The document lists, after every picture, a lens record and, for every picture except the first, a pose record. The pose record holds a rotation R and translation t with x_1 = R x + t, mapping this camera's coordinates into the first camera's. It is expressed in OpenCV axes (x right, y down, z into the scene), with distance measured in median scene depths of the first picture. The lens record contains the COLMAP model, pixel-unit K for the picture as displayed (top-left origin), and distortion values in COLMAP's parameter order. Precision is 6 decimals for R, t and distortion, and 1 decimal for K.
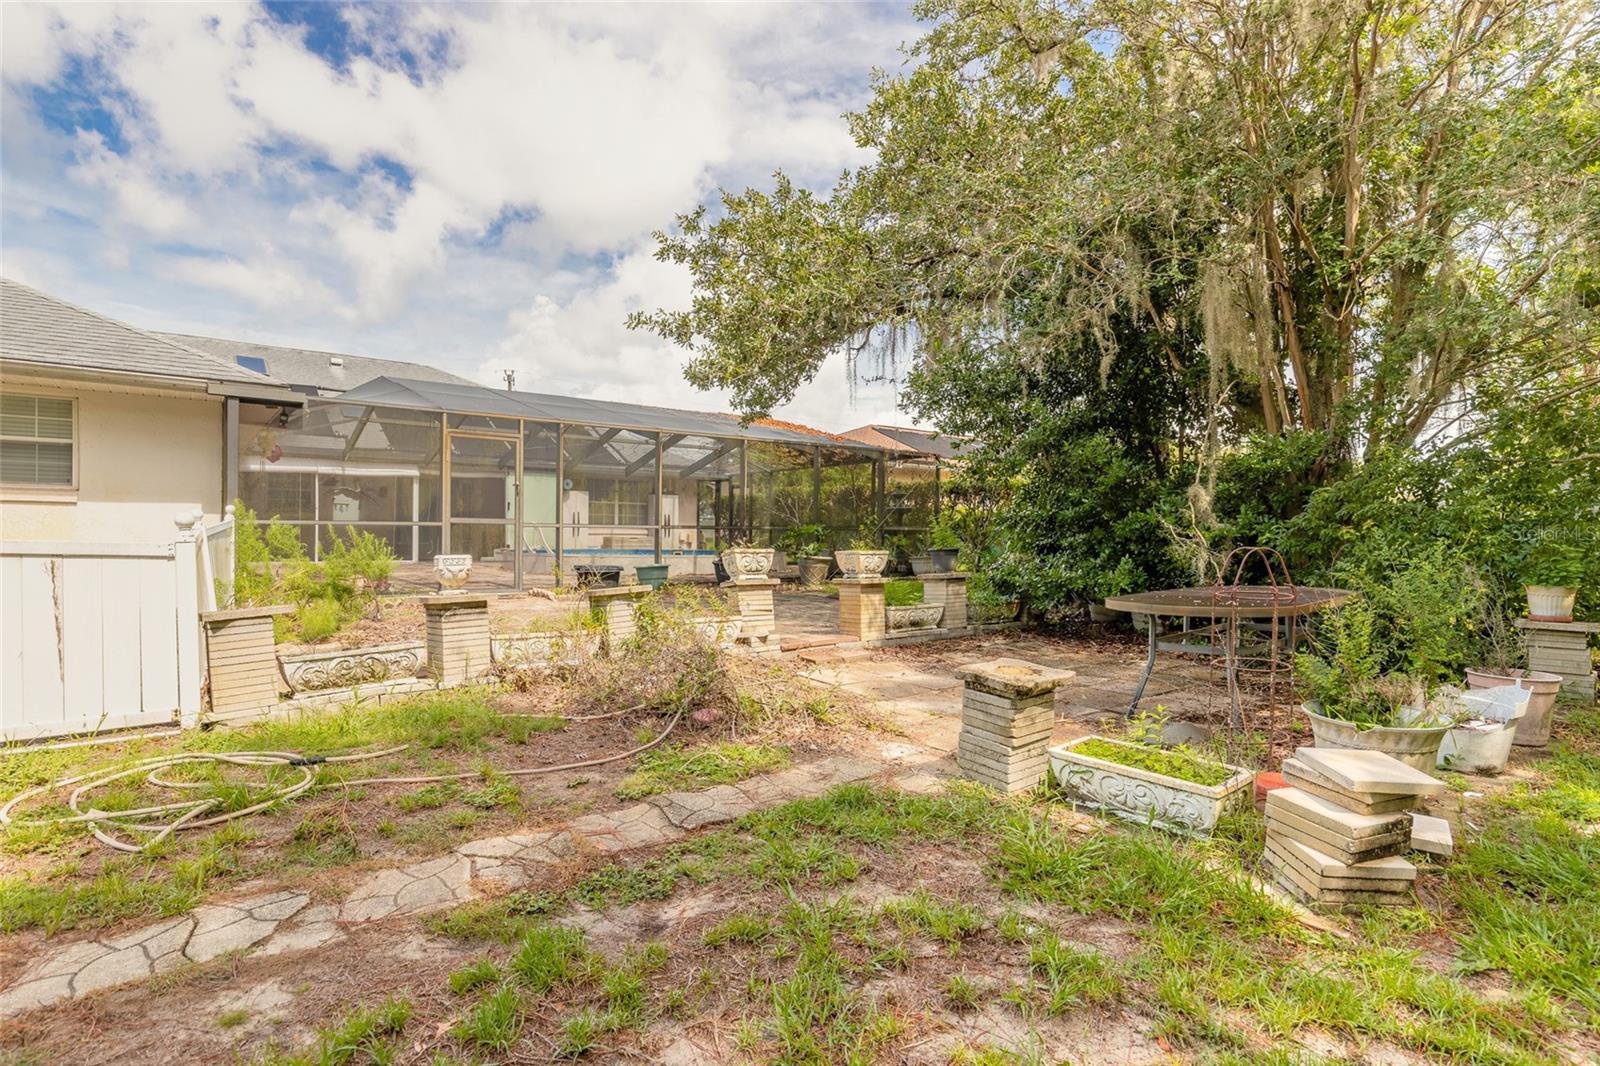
lens RADIAL K [[821.7, 0, 791.4], [0, 821.7, 532.8], [0, 0, 1]] dist [0.001104, 0.000905]
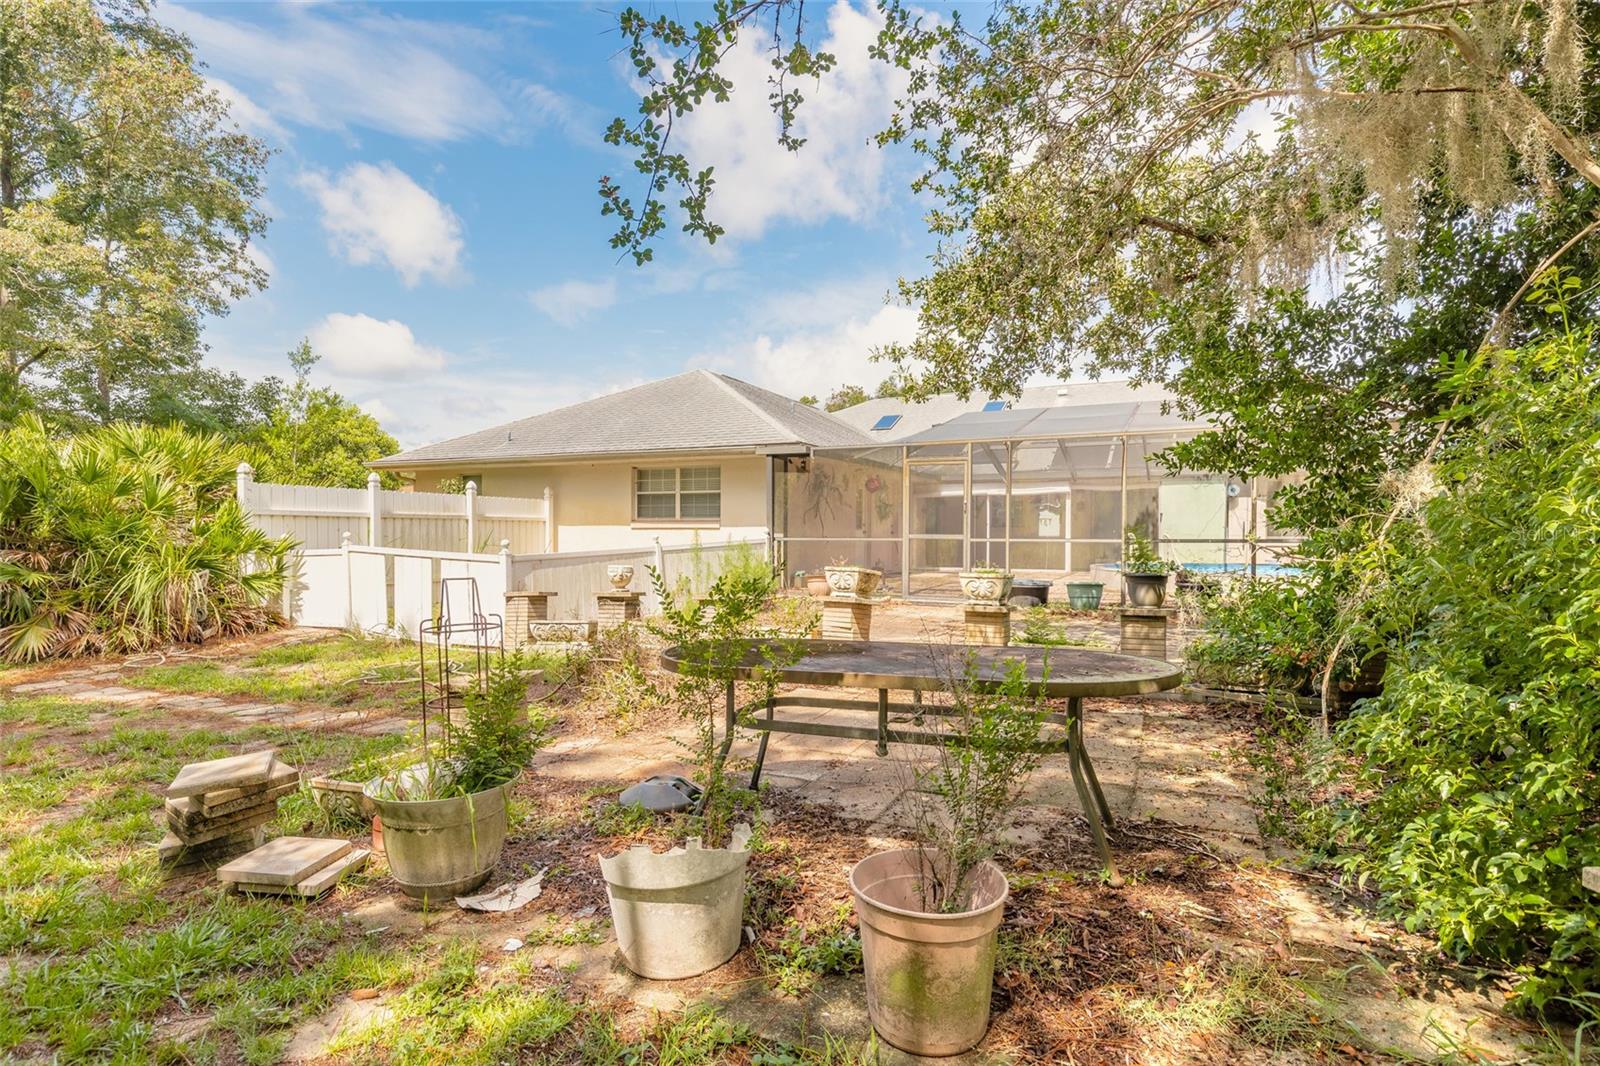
lens RADIAL K [[821.7, 0, 792.3], [0, 821.7, 537.6], [0, 0, 1]] dist [0.001104, 0.000905]
pose [[0.463788, -0.004755, -0.885933, 0.534107], [0.001068, 0.999988, -0.004808, -0.008030], [0.885946, 0.001284, 0.463787, 0.296909]]
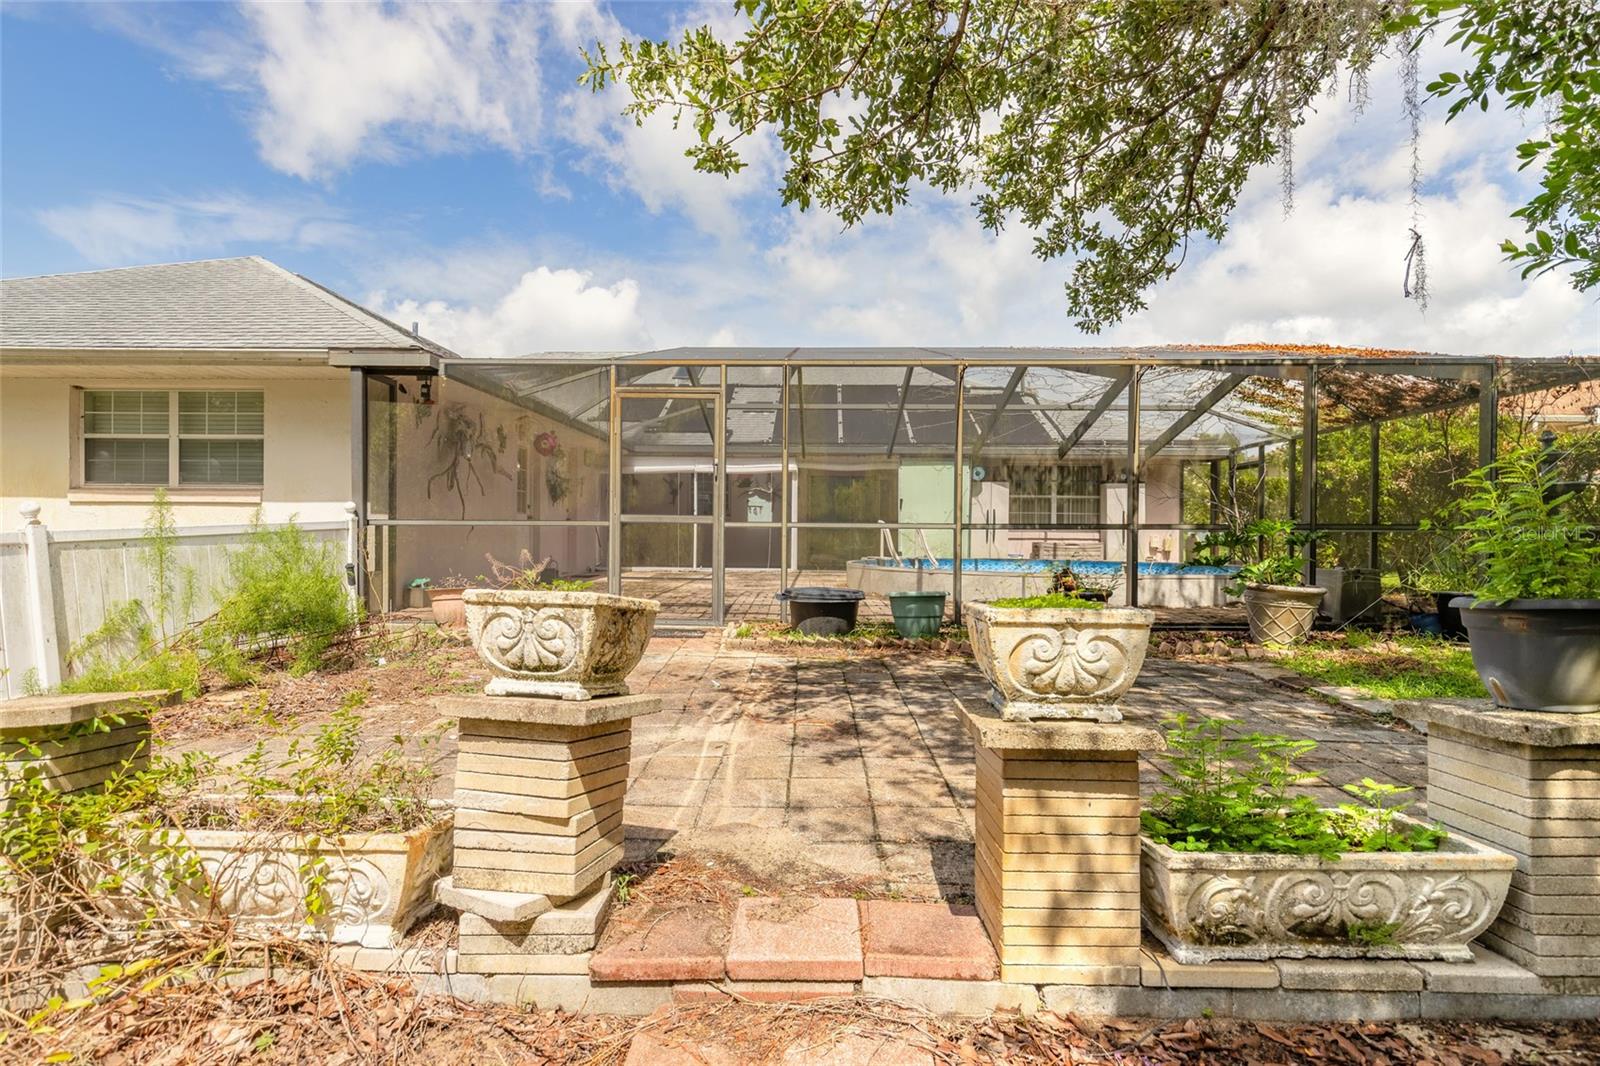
lens RADIAL K [[821.7, 0, 797.3], [0, 821.7, 539.5], [0, 0, 1]] dist [0.001104, 0.000905]
pose [[0.784810, 0.000833, -0.619736, 0.128211], [0.000516, 0.999998, 0.001998, 0.001067], [0.619736, -0.001888, 0.784808, 0.531821]]
